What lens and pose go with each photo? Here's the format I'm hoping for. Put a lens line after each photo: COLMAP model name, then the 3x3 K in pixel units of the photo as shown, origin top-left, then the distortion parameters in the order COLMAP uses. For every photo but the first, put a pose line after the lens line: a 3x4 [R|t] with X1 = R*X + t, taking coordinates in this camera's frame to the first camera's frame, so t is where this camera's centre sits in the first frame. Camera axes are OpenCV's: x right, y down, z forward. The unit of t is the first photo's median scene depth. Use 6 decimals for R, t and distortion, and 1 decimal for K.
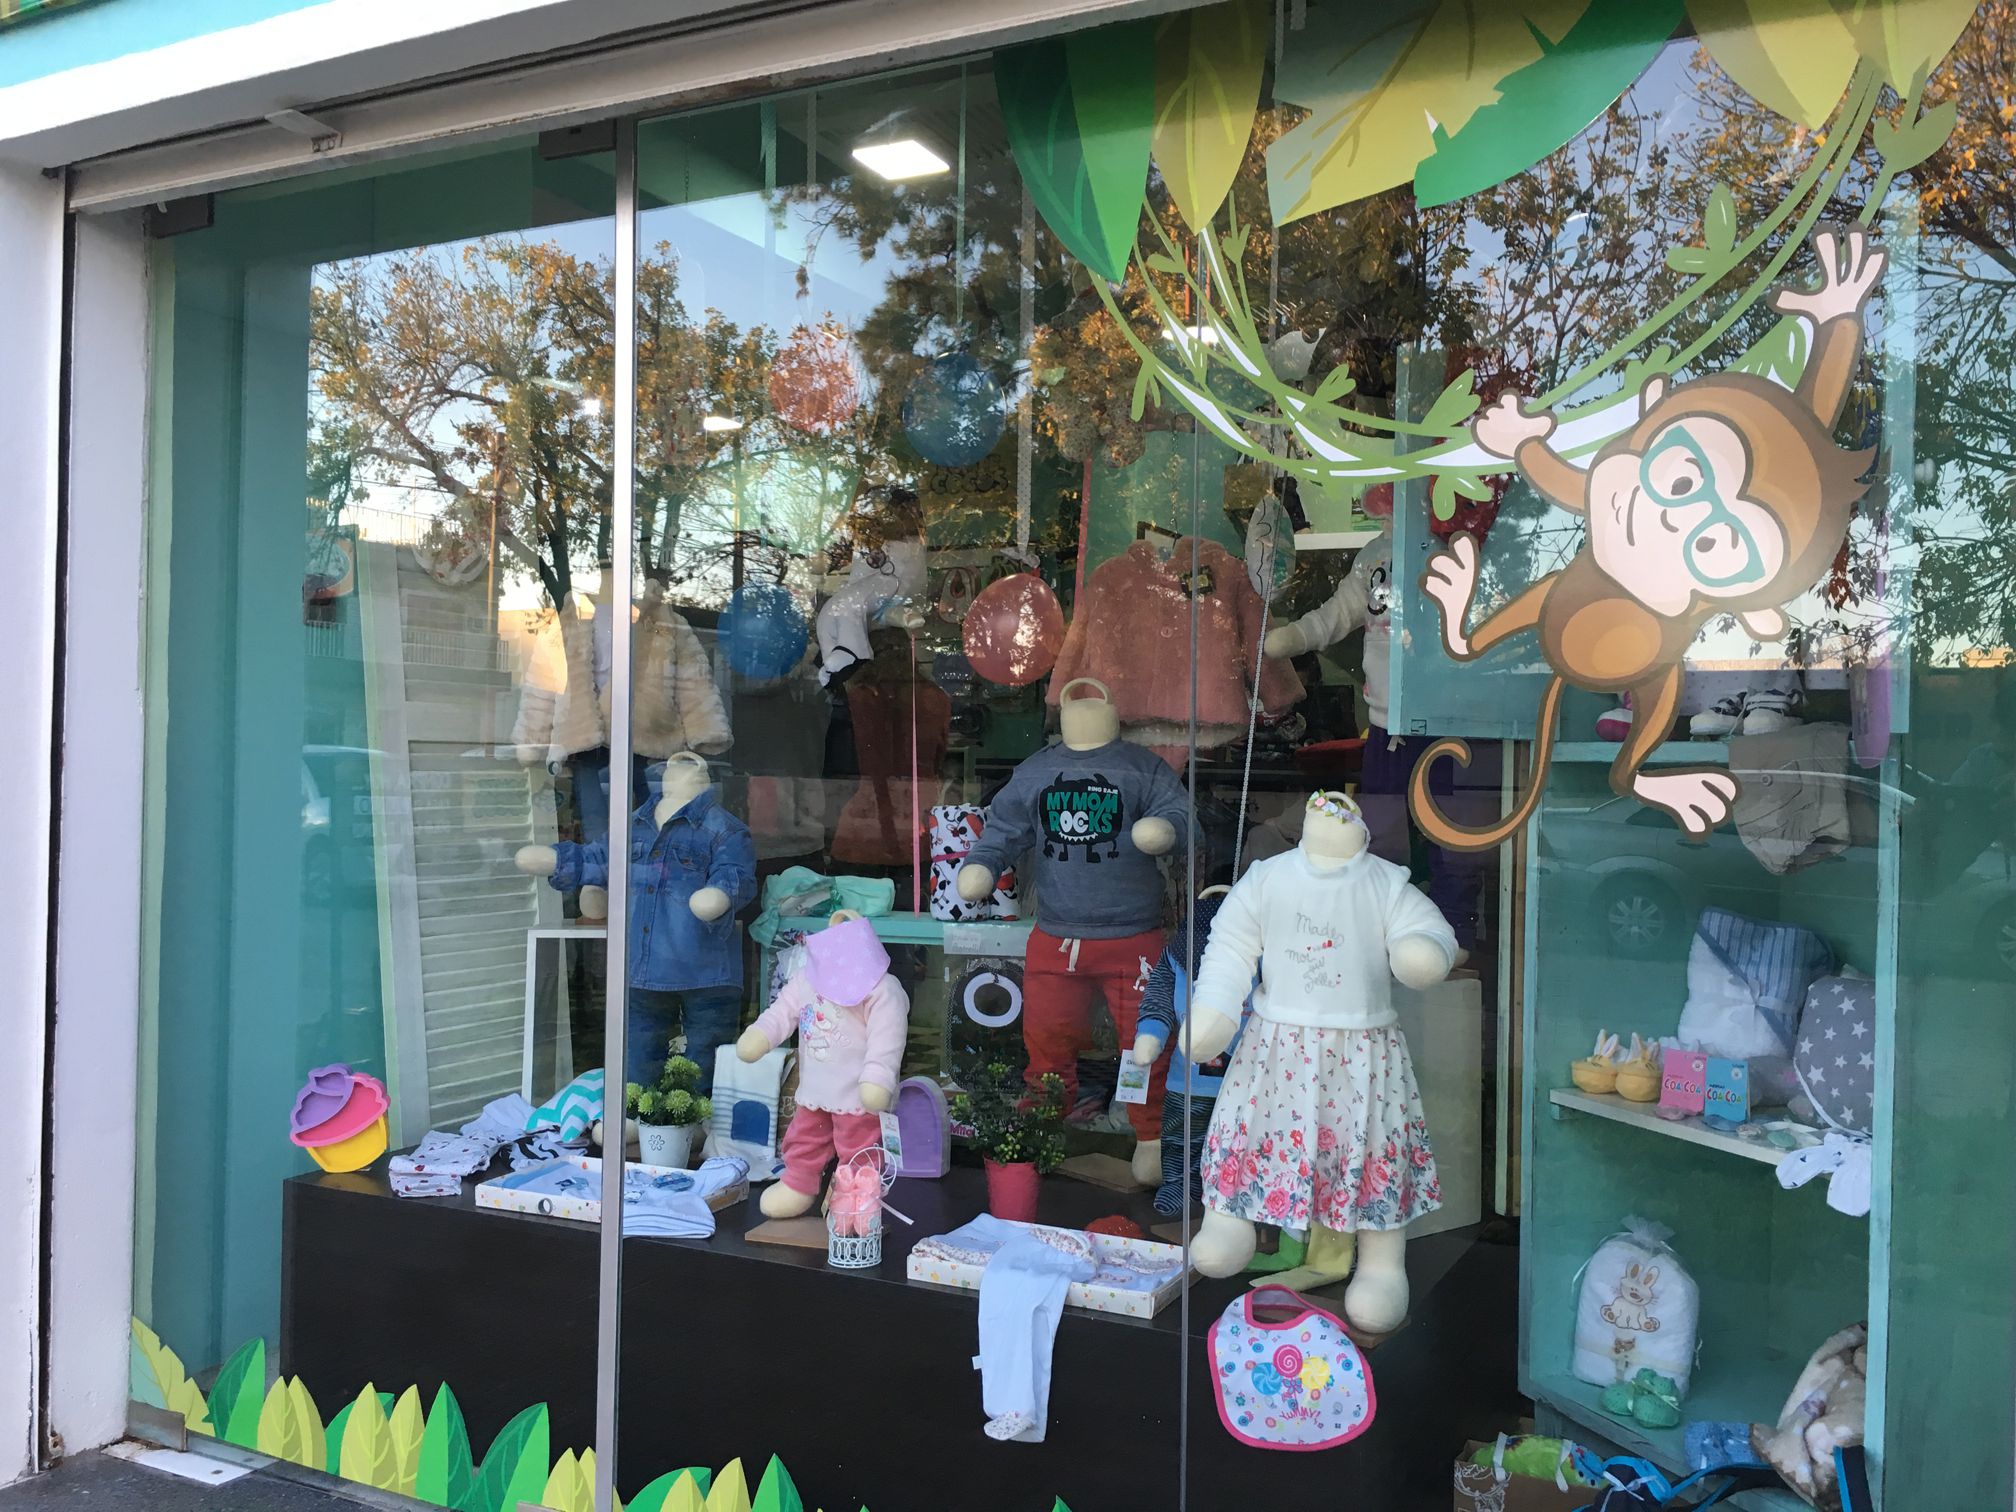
lens RADIAL K [[1744.4, 0, 1007.3], [0, 1744.4, 746.1], [0, 0, 1]] dist [0.102812, -0.106581]
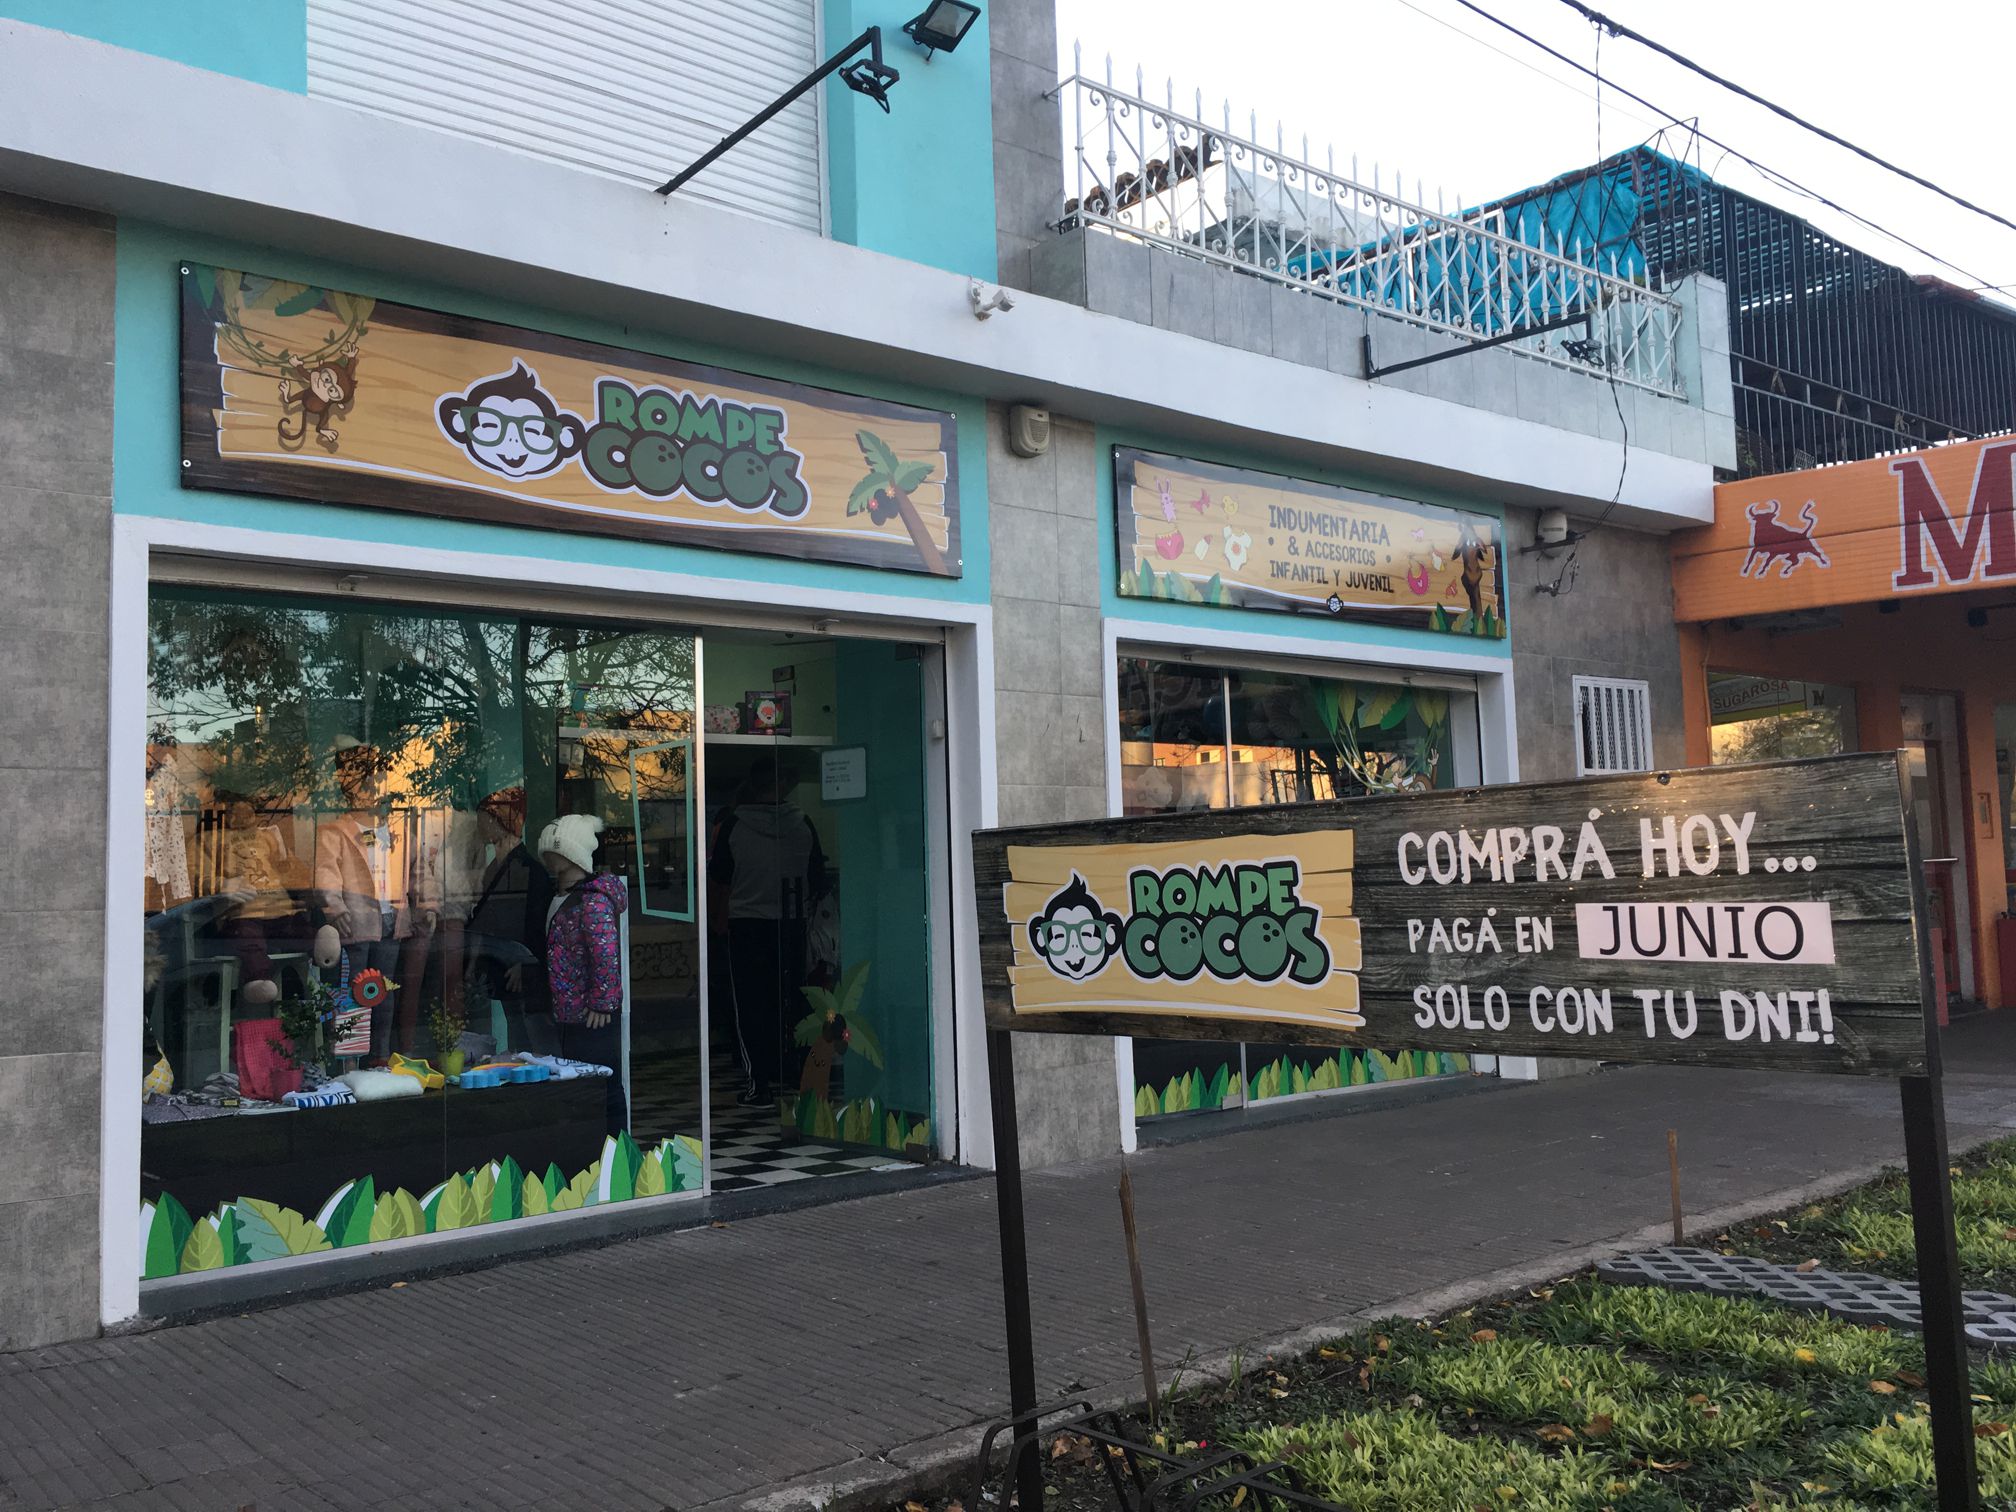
lens RADIAL K [[1744.4, 0, 1007.3], [0, 1744.4, 746.1], [0, 0, 1]] dist [0.102812, -0.106581]
pose [[0.364423, 0.048901, 0.929949, -2.777592], [0.018588, 0.998039, -0.059766, -0.011415], [-0.931048, 0.039065, 0.362799, 0.172745]]
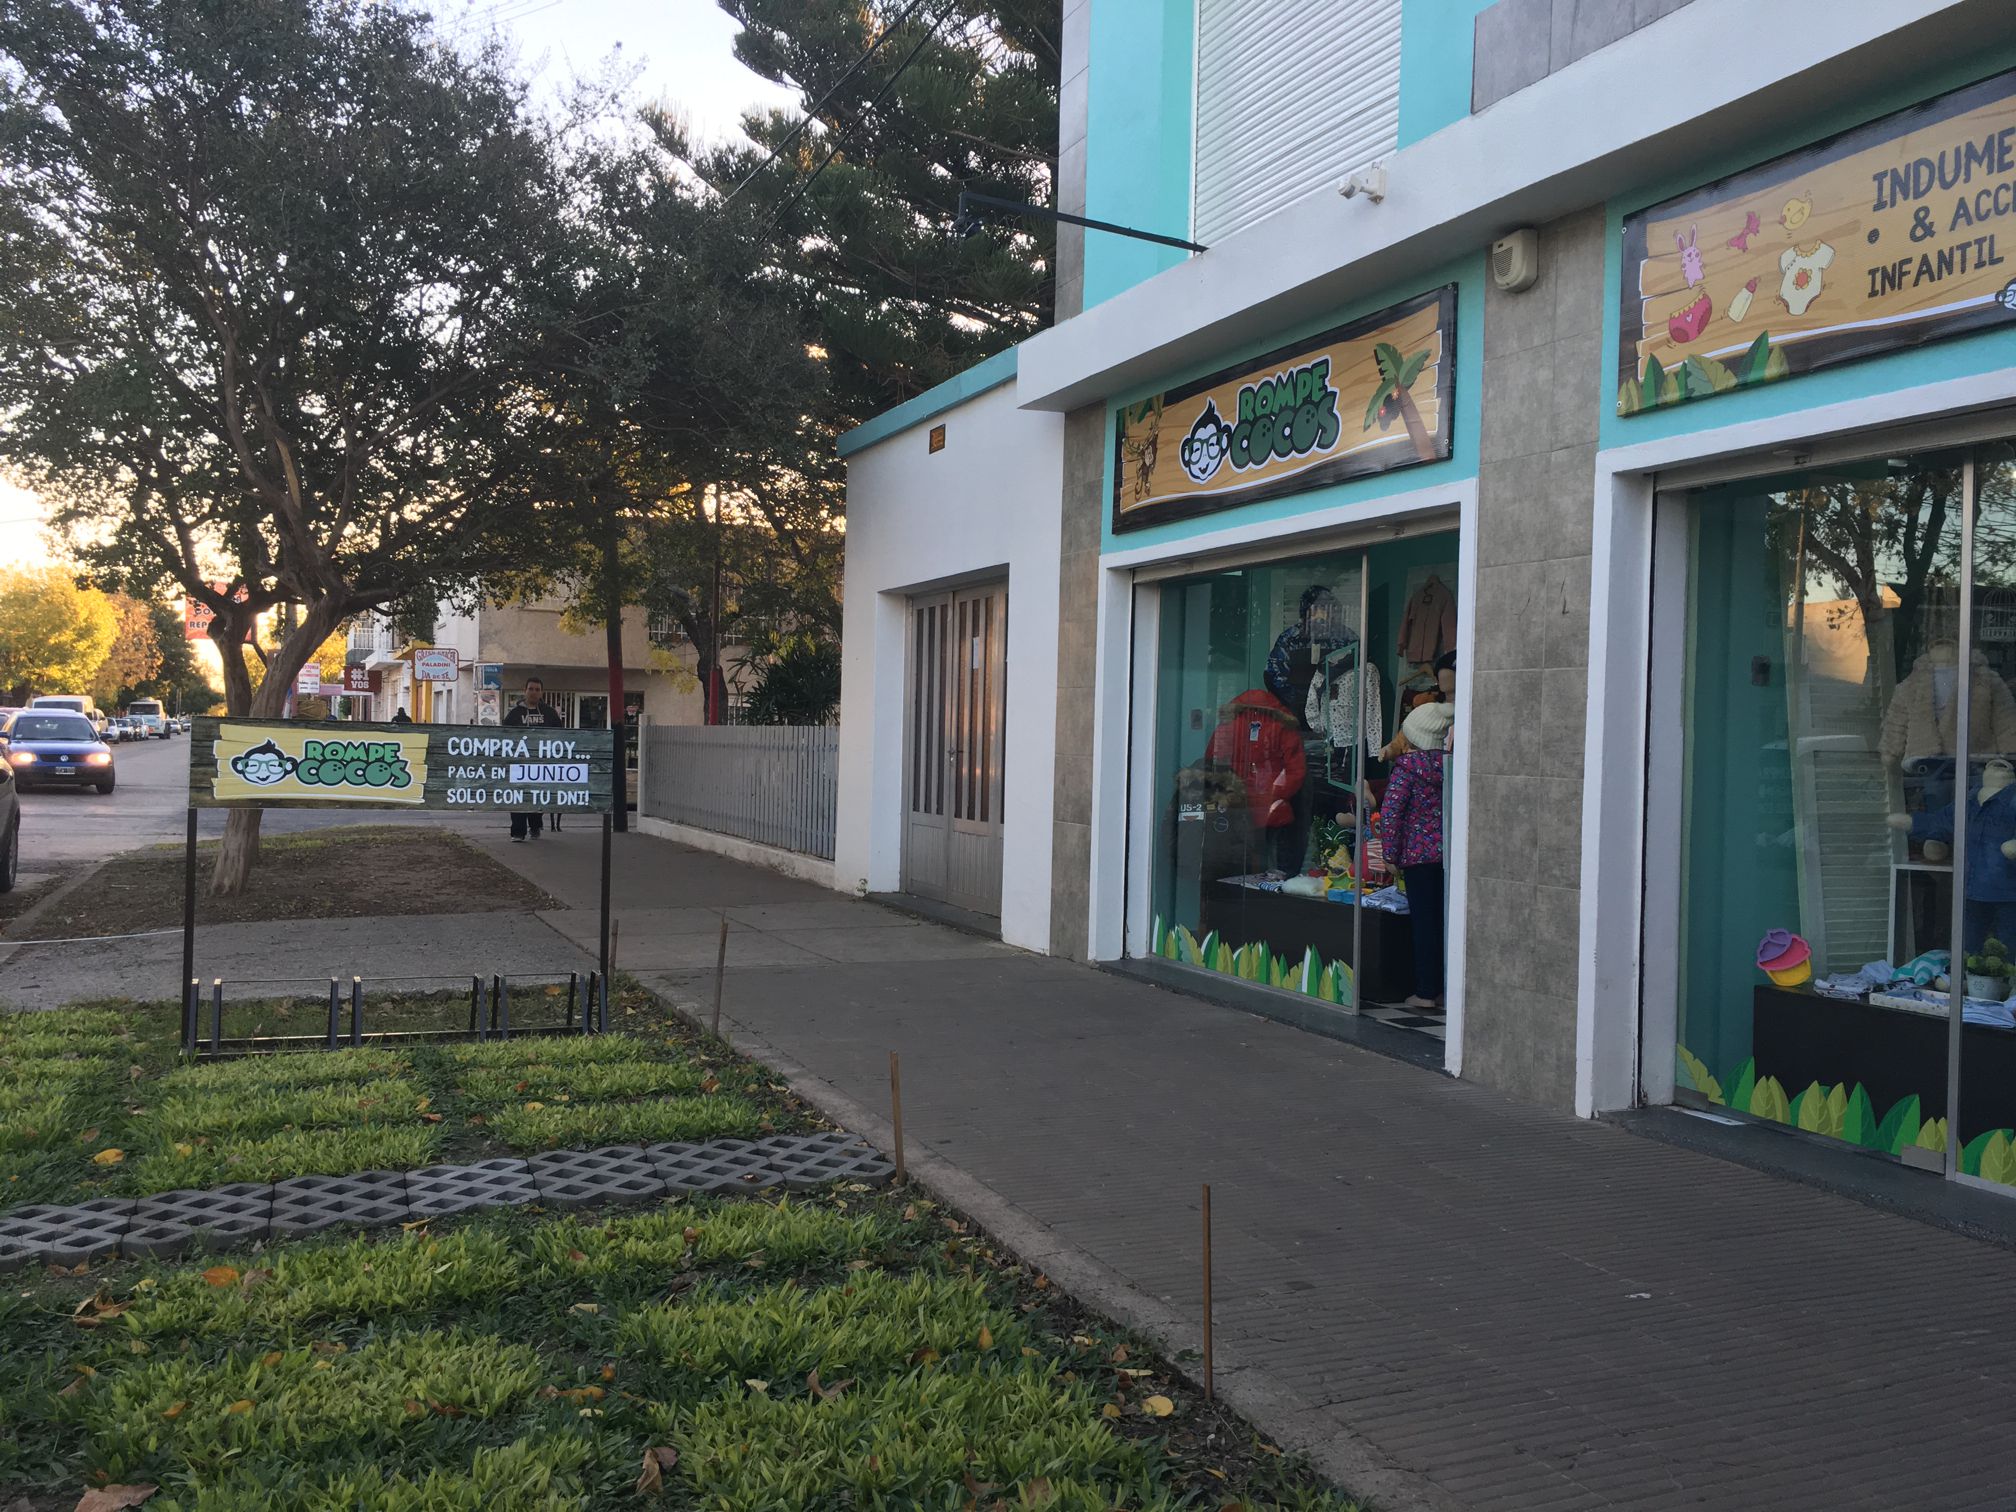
lens RADIAL K [[1744.4, 0, 1007.3], [0, 1744.4, 746.1], [0, 0, 1]] dist [0.102812, -0.106581]
pose [[0.771920, 0.008201, -0.635667, 0.176594], [-0.001332, 0.999935, 0.011282, -0.029648], [0.635718, -0.007862, 0.771881, -0.964339]]
